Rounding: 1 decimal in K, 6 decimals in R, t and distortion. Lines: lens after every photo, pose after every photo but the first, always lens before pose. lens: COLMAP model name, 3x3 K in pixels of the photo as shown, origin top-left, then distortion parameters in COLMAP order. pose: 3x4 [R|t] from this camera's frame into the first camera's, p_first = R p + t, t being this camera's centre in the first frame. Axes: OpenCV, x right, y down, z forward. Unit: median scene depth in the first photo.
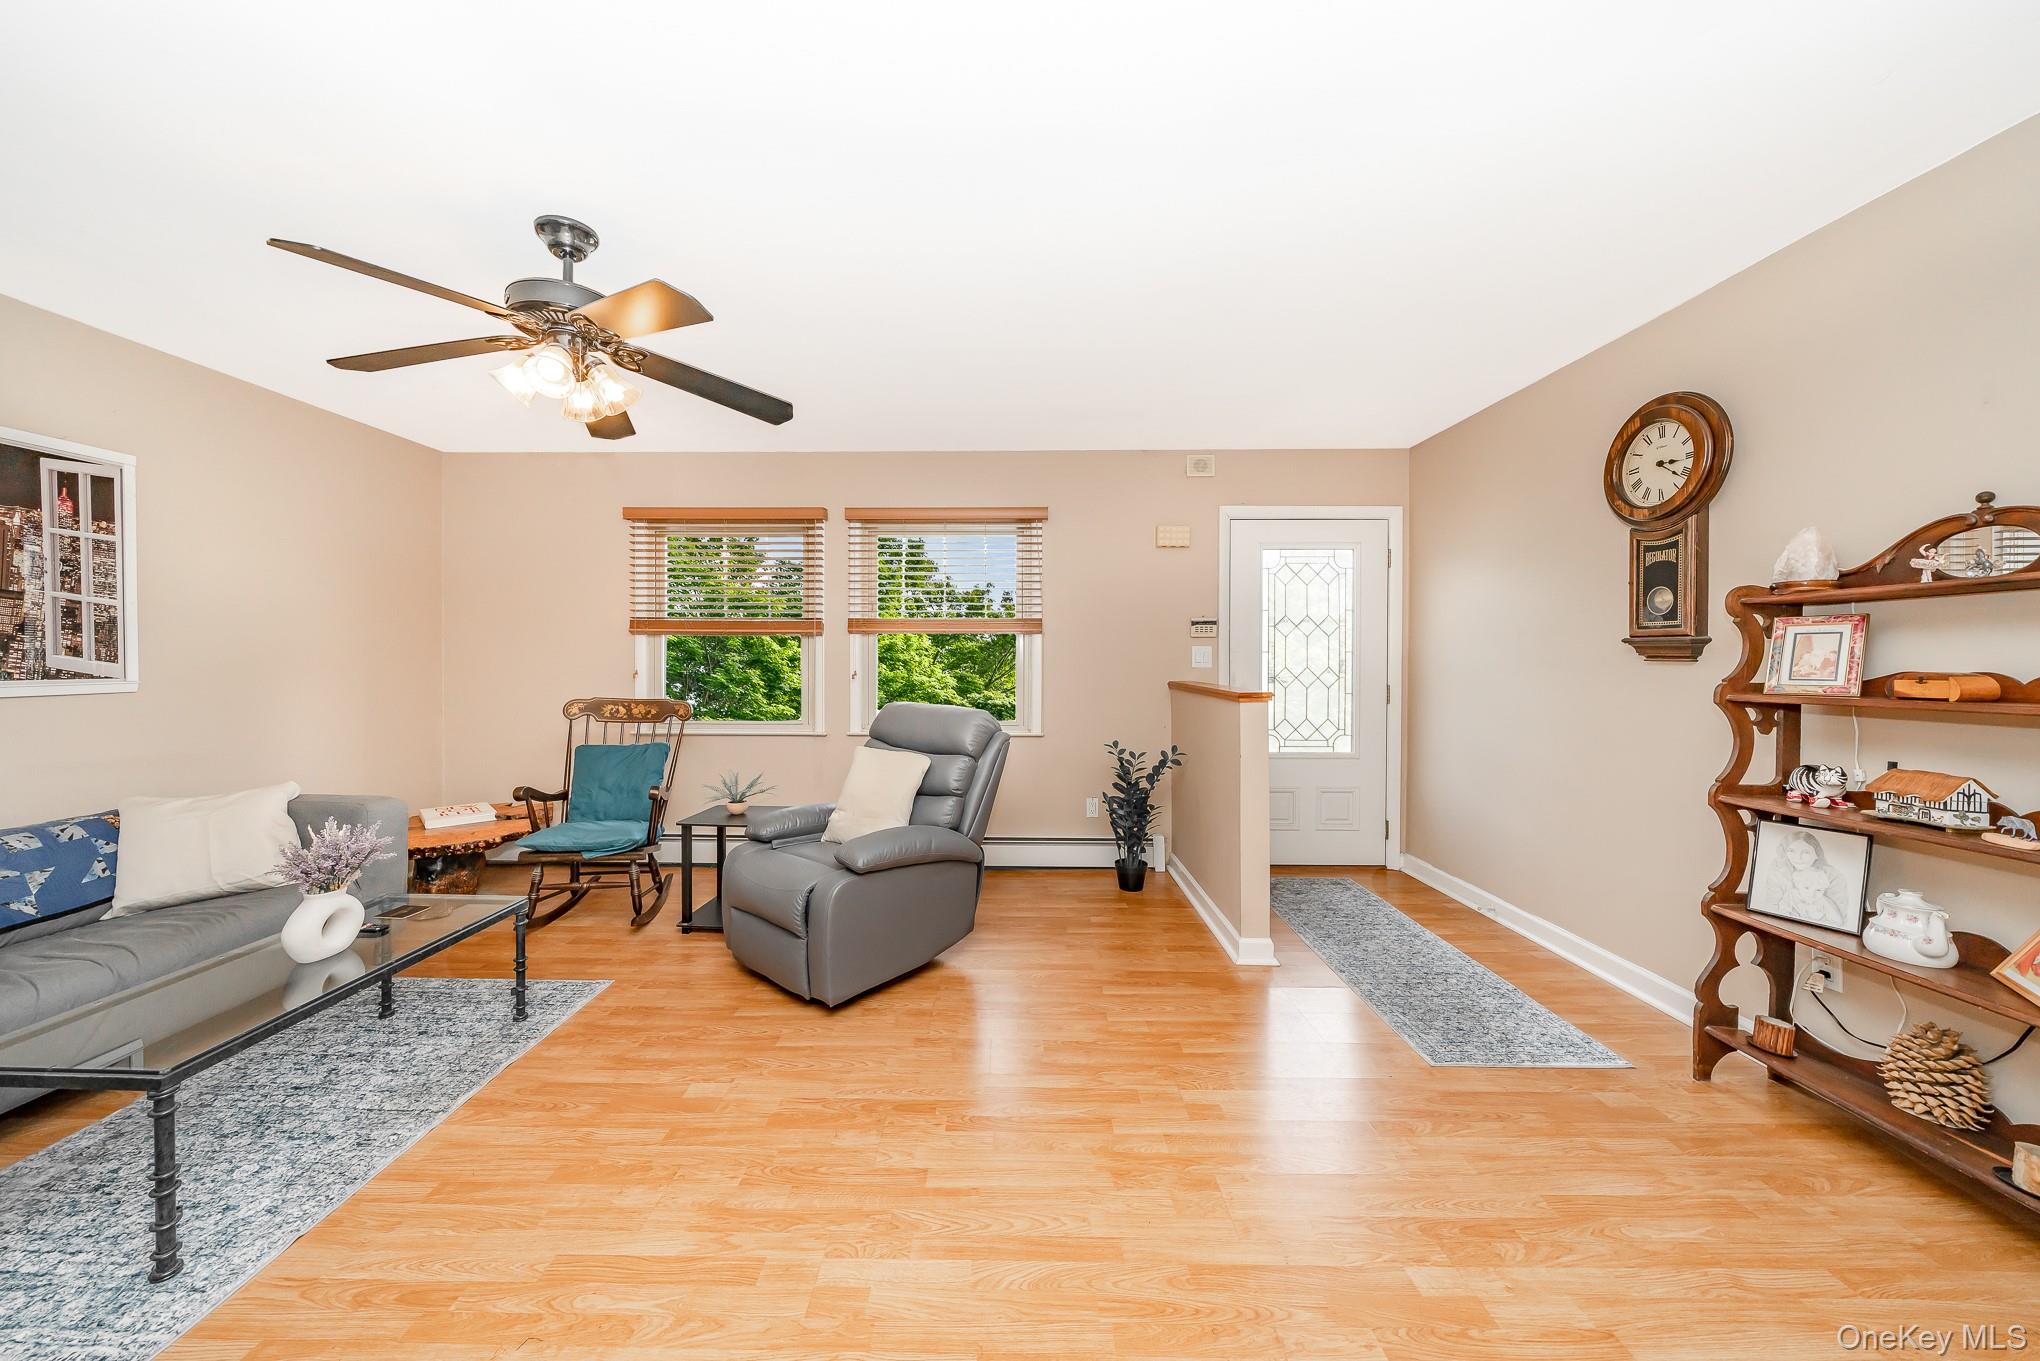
lens RADIAL K [[782.6, 0, 1030.6], [0, 782.6, 680.0], [0, 0, 1]] dist [-0.002049, -0.000308]
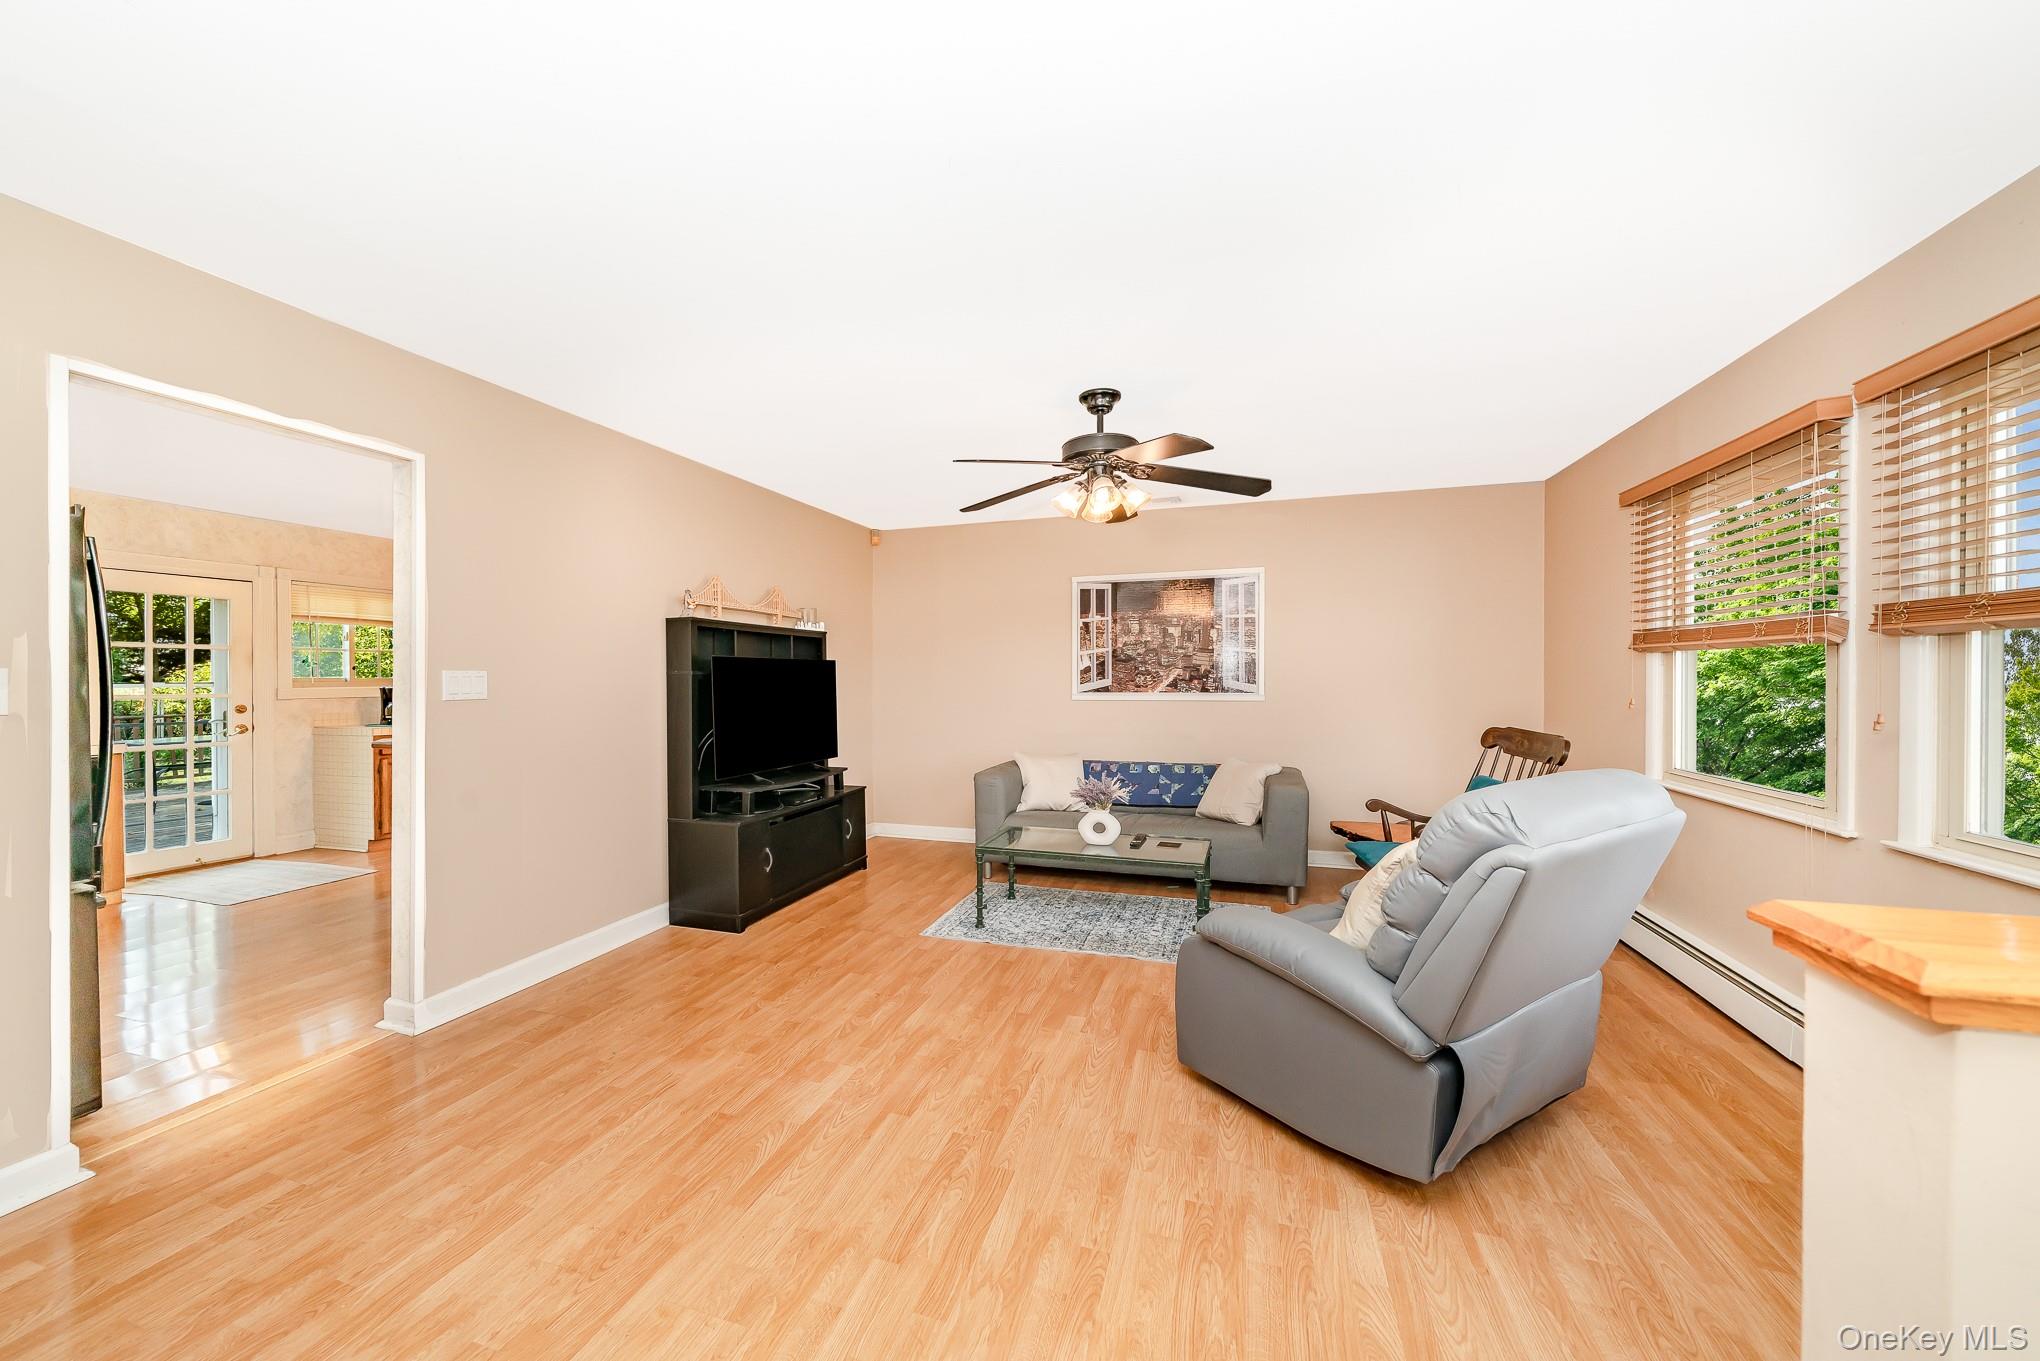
lens RADIAL K [[729.6, 0, 1020.0], [0, 729.6, 680.5], [0, 0, 1]] dist [-0.001124, -0.000152]
pose [[-0.334739, 0.011536, -0.942240, 0.629353], [-0.016194, 0.999707, 0.017992, -0.054400], [0.942172, 0.021281, -0.334454, 1.097419]]
